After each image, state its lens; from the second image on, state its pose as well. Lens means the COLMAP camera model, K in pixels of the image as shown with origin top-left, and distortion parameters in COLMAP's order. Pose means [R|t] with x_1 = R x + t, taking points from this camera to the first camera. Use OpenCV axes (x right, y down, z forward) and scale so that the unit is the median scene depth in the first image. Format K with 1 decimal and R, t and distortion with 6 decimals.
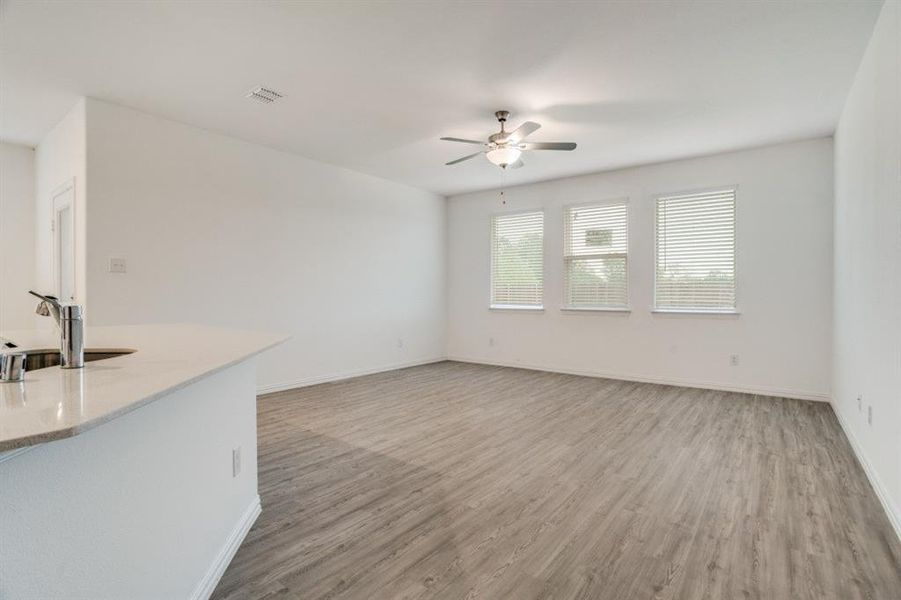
lens RADIAL K [[441.4, 0, 447.7], [0, 441.4, 294.7], [0, 0, 1]] dist [-0.063057, 0.023088]
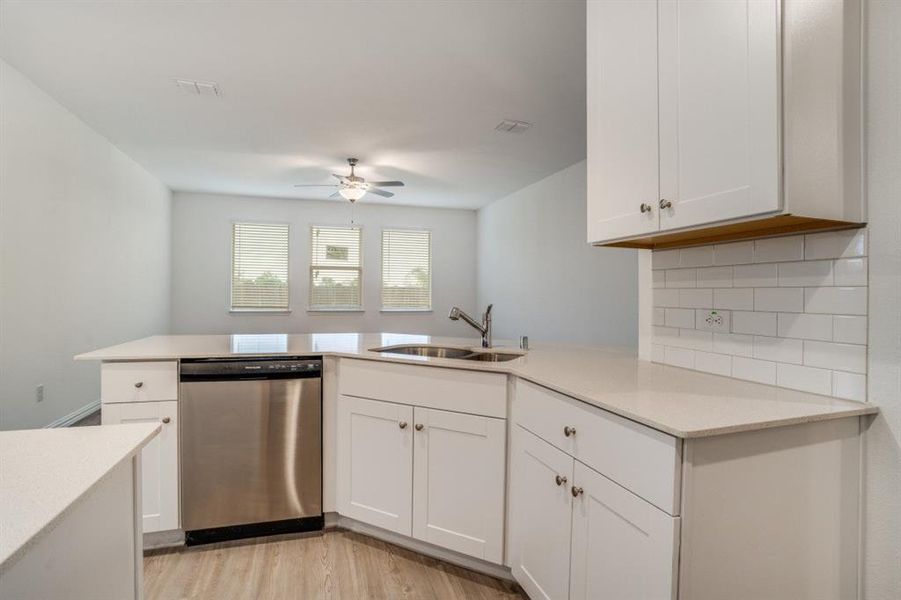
lens RADIAL K [[441.4, 0, 447.7], [0, 441.4, 294.7], [0, 0, 1]] dist [-0.063057, 0.023088]
pose [[0.575726, 0.005326, 0.817625, -0.944000], [-0.007540, 0.999971, -0.001204, -0.022338], [-0.817608, -0.005471, 0.575750, 0.029545]]
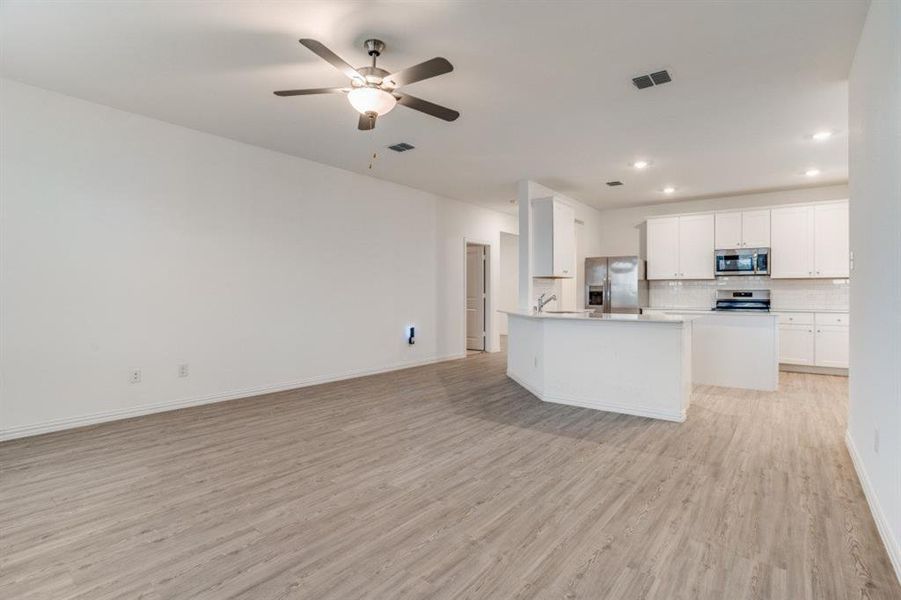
lens RADIAL K [[441.4, 0, 447.7], [0, 441.4, 294.7], [0, 0, 1]] dist [-0.063057, 0.023088]
pose [[-0.999892, -0.003793, 0.014183, -0.008389], [-0.003819, 0.999991, -0.001852, 0.001839], [-0.014176, -0.001906, -0.999898, 2.044354]]
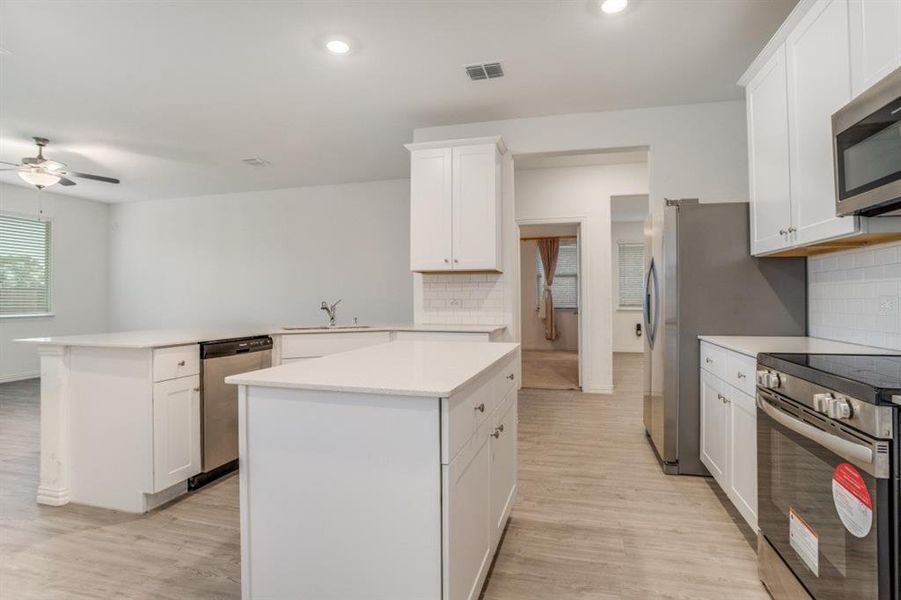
lens RADIAL K [[451.7, 0, 453.1], [0, 451.7, 290.2], [0, 0, 1]] dist [-0.059193, 0.020576]
pose [[-0.371419, 0.018589, 0.928279, -1.576715], [0.002046, 0.999814, -0.019203, -0.010108], [-0.928463, -0.005233, -0.371388, 0.534734]]
